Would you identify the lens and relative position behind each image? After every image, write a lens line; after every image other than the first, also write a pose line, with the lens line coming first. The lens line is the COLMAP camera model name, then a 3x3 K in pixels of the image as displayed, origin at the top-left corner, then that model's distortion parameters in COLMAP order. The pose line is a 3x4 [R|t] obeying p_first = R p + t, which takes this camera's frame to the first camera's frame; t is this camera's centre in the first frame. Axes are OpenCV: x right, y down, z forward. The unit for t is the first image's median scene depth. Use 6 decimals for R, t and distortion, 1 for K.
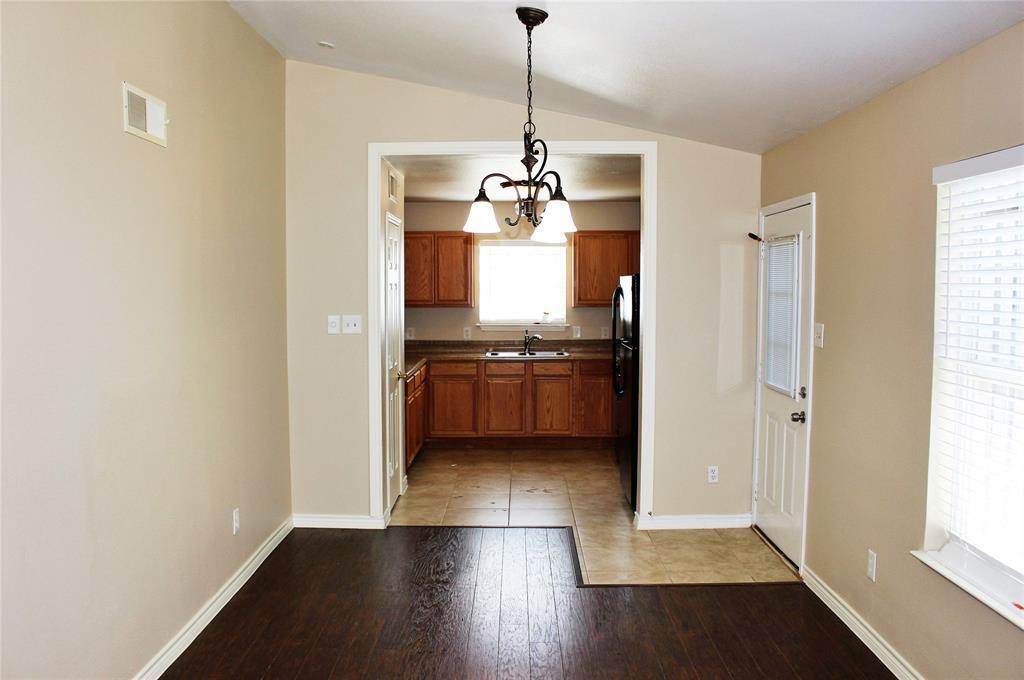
lens RADIAL K [[845.1, 0, 512.0], [0, 845.1, 340.0], [0, 0, 1]] dist [-0.092776, 0.006138]
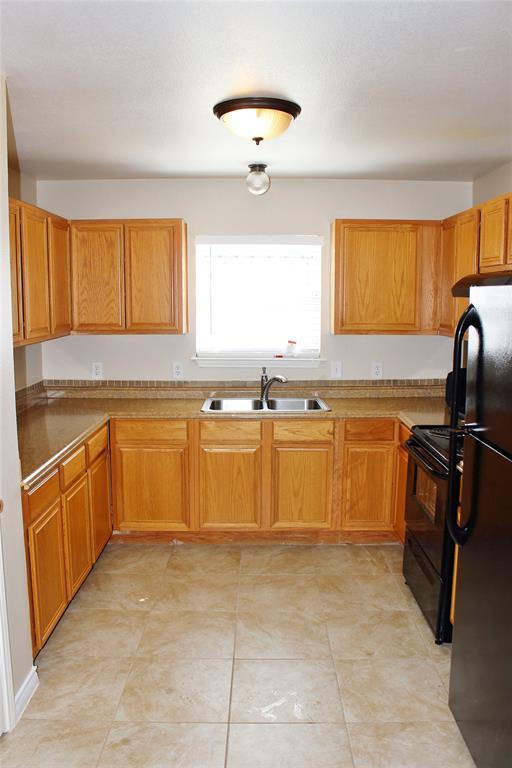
lens RADIAL K [[633.9, 0, 256.0], [0, 633.9, 384.0], [0, 0, 1]] dist [-0.092776, 0.006138]
pose [[0.999976, 0.004196, 0.005479, 0.008572], [-0.004586, 0.997297, 0.073338, -0.037597], [-0.005156, -0.073361, 0.997292, 0.510402]]
